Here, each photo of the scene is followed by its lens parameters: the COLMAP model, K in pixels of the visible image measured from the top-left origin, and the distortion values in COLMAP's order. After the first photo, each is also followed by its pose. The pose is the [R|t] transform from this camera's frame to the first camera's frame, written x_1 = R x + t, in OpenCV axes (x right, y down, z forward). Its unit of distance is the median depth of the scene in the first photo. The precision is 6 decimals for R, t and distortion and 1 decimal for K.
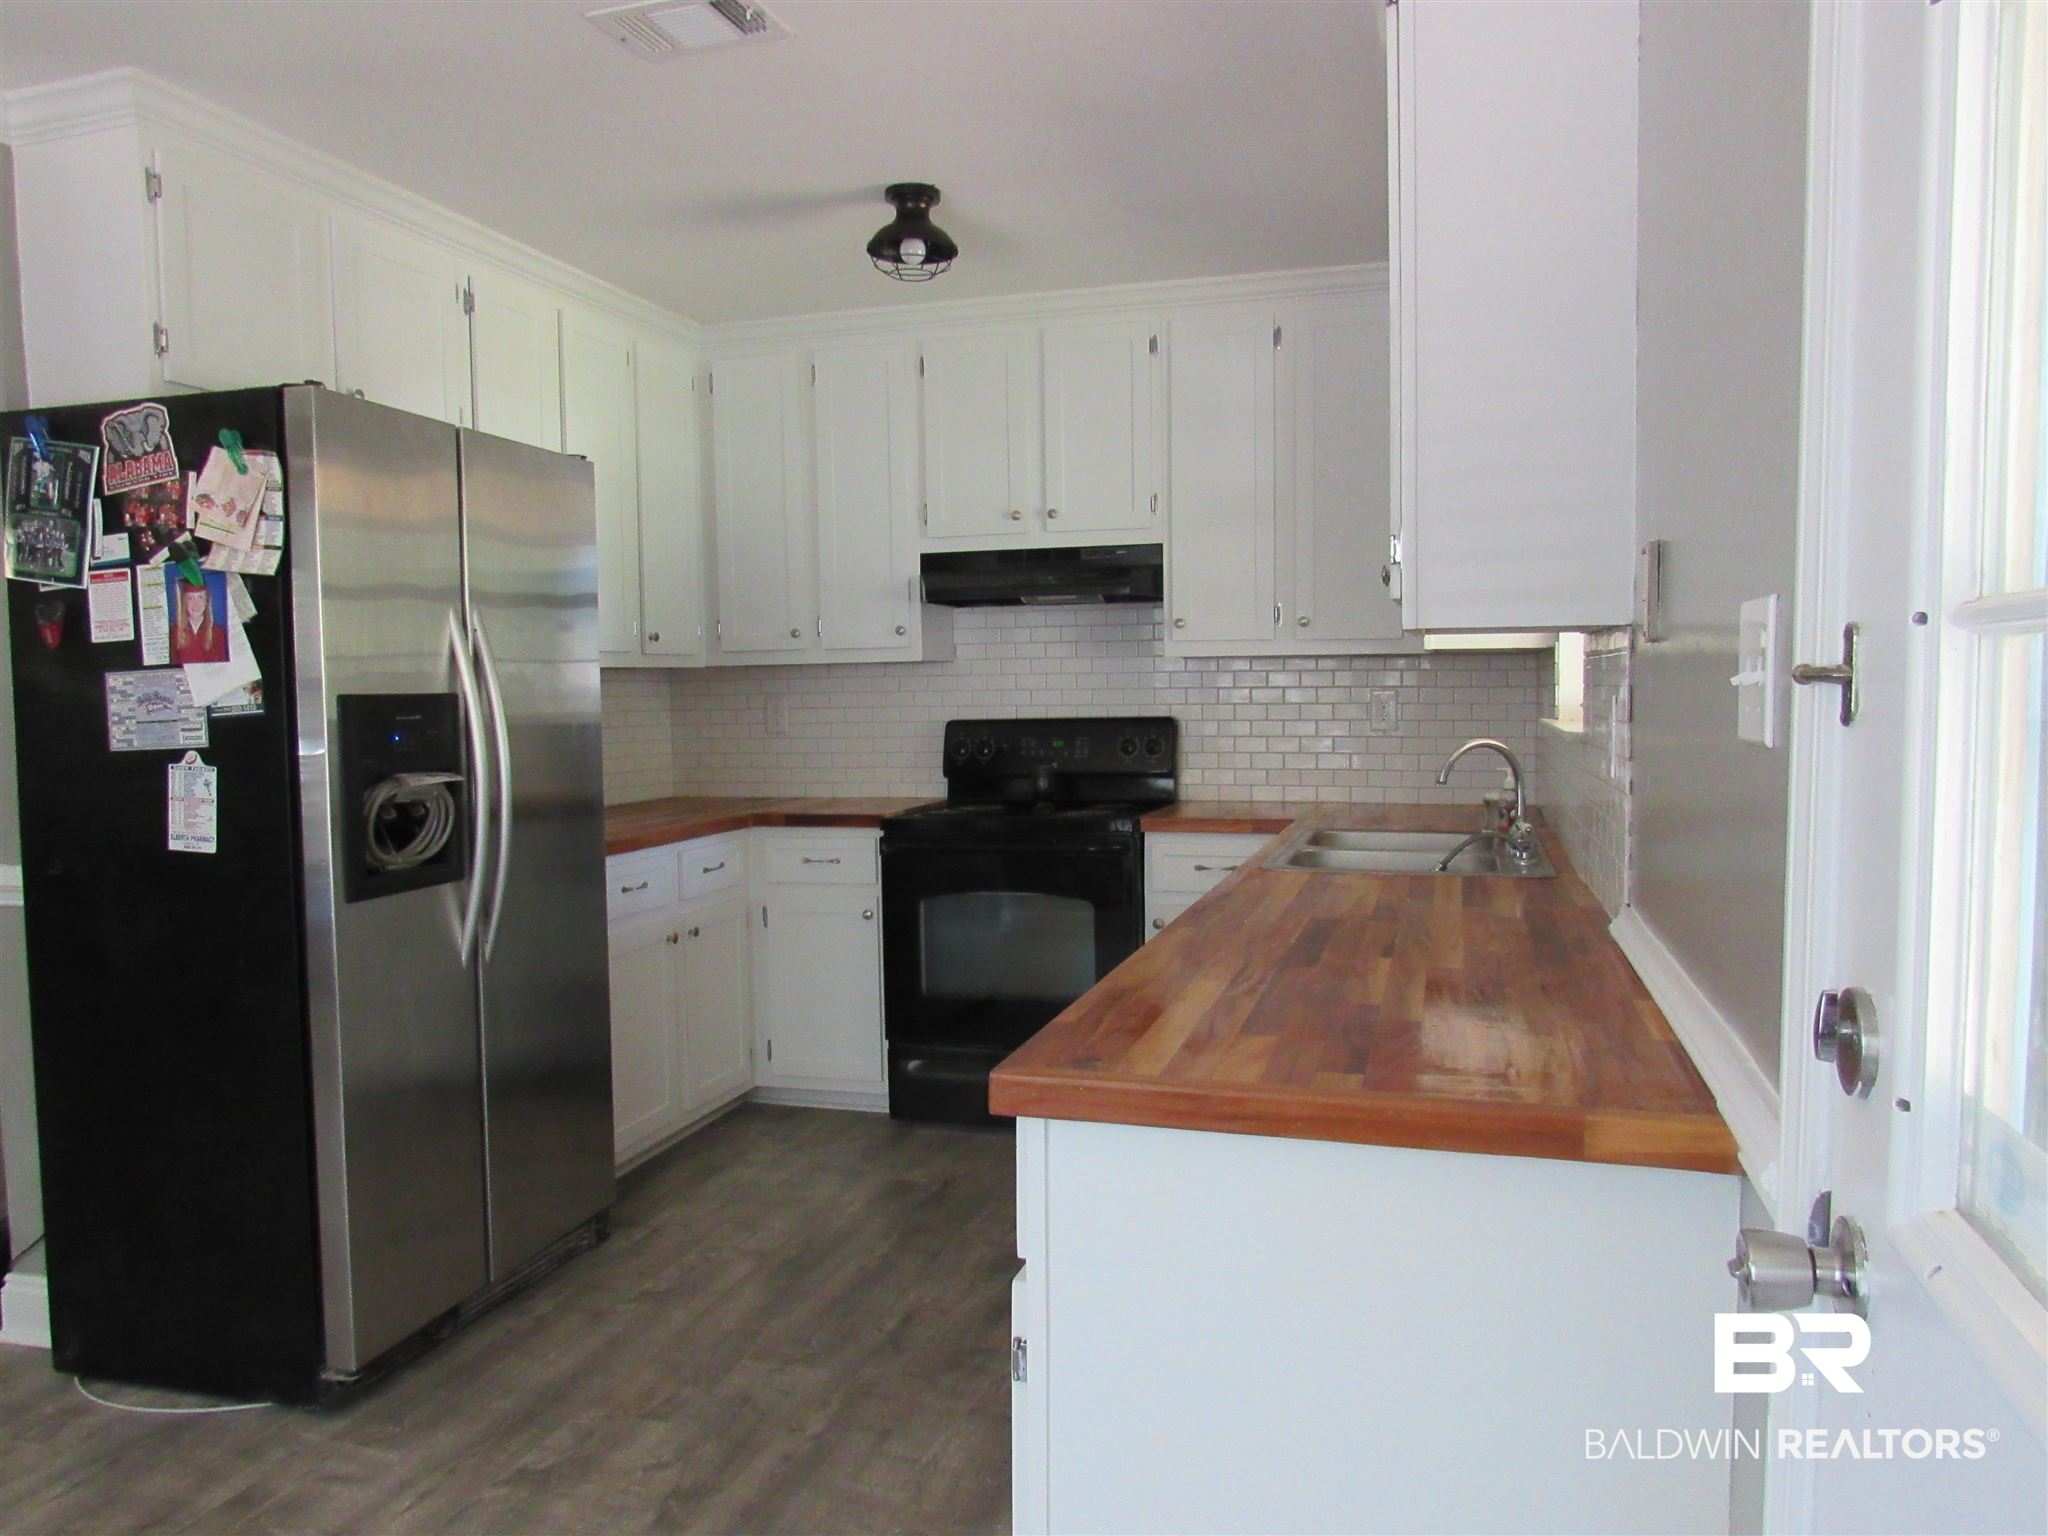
lens RADIAL K [[1467.7, 0, 1019.9], [0, 1467.7, 761.7], [0, 0, 1]] dist [-0.022917, -0.001425]
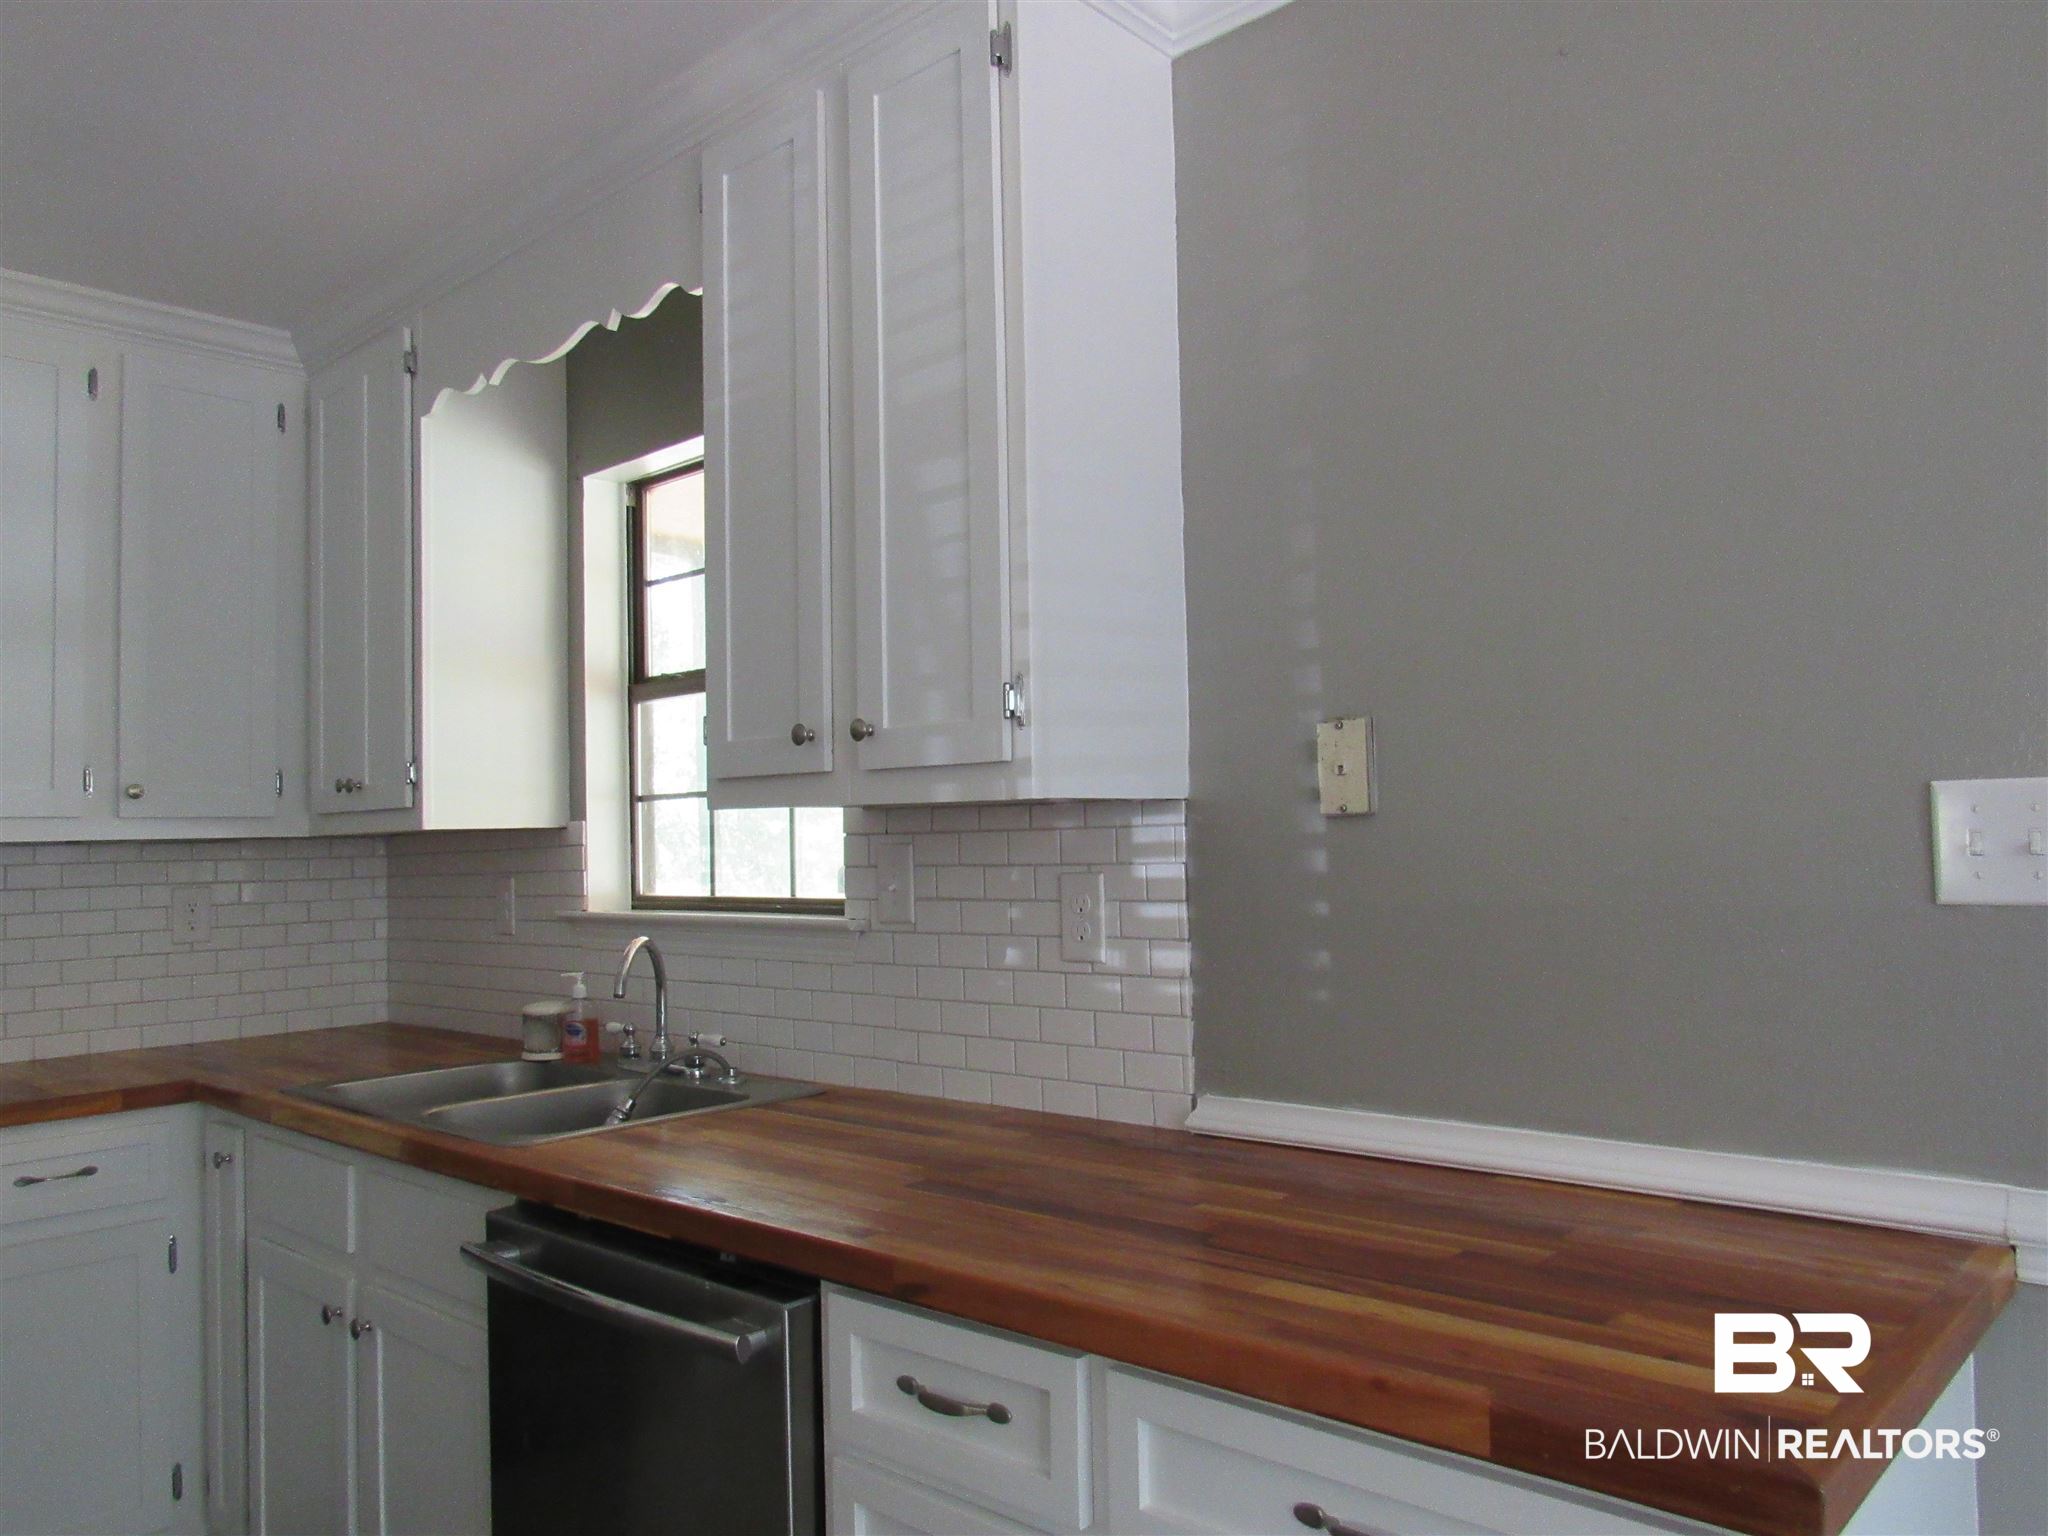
lens RADIAL K [[1467.7, 0, 1019.9], [0, 1467.7, 761.7], [0, 0, 1]] dist [-0.022917, -0.001425]
pose [[0.439579, 0.046018, 0.897025, -0.359976], [0.073472, 0.993498, -0.086971, -0.028641], [-0.895194, 0.104137, 0.433339, 0.489997]]
